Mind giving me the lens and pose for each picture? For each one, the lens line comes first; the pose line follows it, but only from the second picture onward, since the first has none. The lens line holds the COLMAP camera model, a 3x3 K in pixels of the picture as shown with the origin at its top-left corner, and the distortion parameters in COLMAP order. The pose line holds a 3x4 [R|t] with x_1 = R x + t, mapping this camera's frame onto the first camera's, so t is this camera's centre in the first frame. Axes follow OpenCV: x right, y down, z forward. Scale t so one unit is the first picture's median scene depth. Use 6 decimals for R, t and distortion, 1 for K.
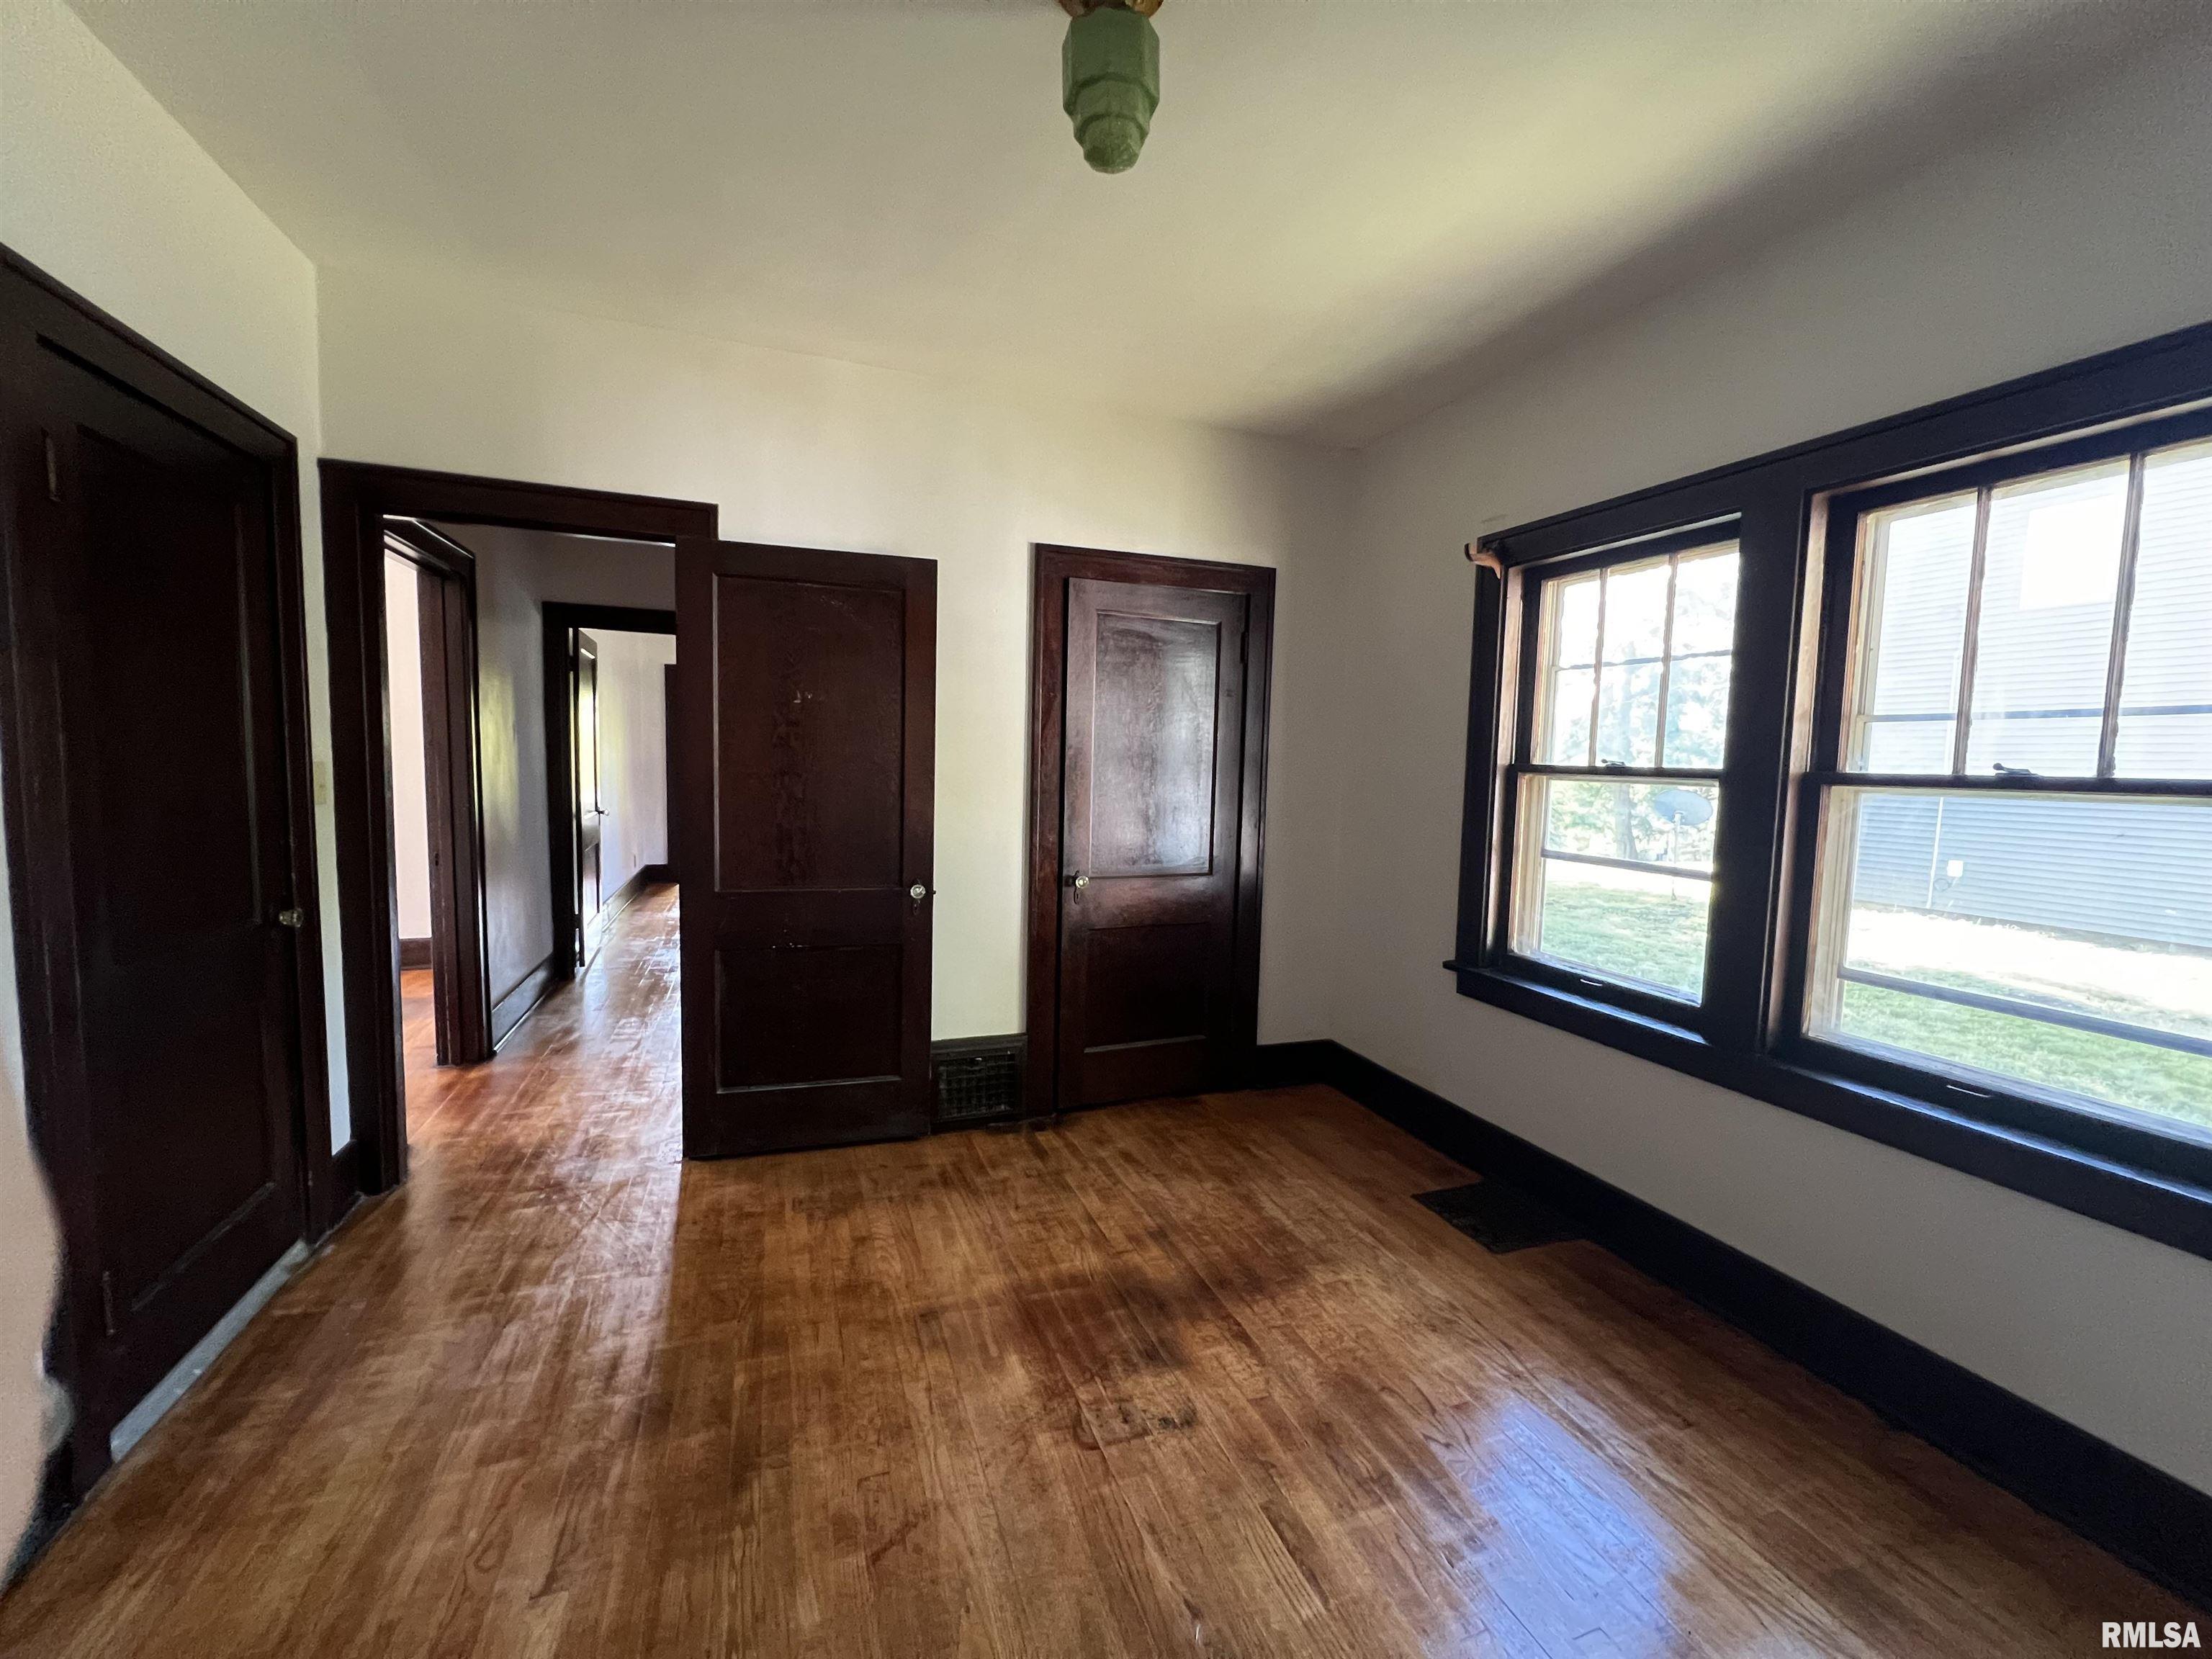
lens RADIAL K [[894.8, 0, 1116.2], [0, 894.8, 825.4], [0, 0, 1]] dist [0.009314, -0.000069]
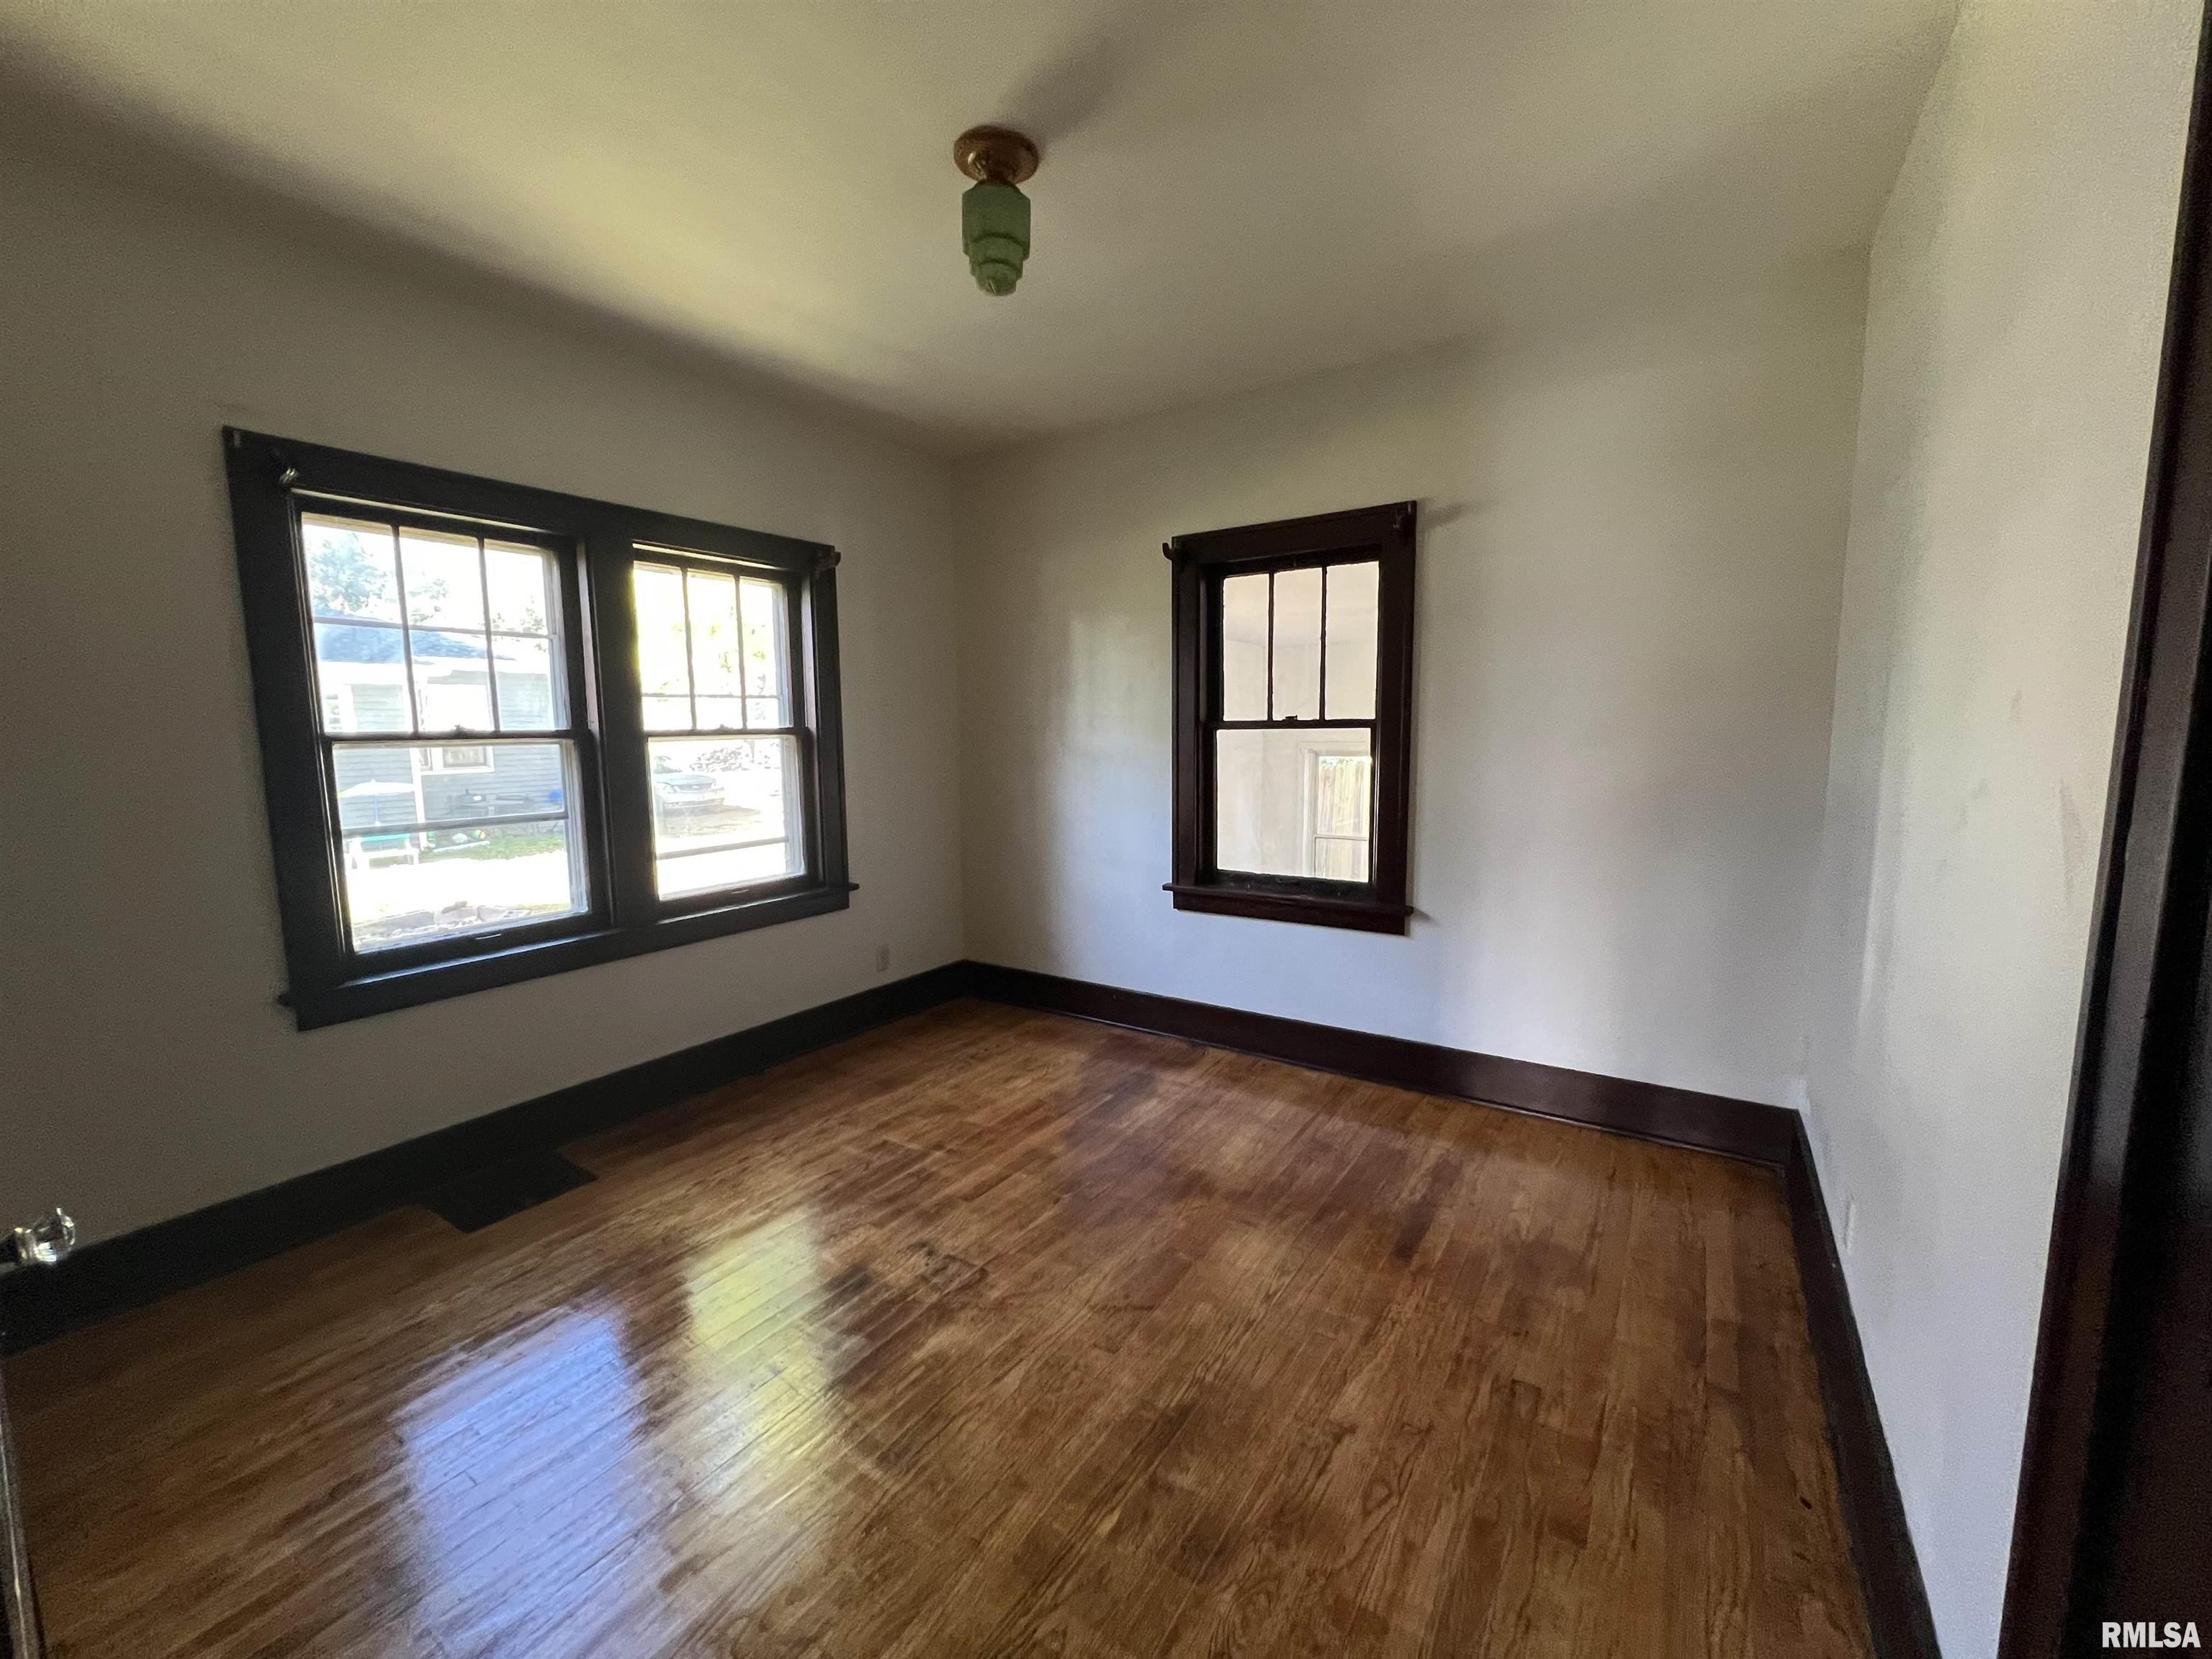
lens RADIAL K [[883.0, 0, 1101.2], [0, 883.0, 829.4], [0, 0, 1]] dist [-0.002929, 0.000235]
pose [[-0.577688, -0.113304, 0.808355, -1.025961], [0.058051, 0.982109, 0.179144, -0.132874], [-0.814191, 0.150415, -0.560775, 1.417513]]
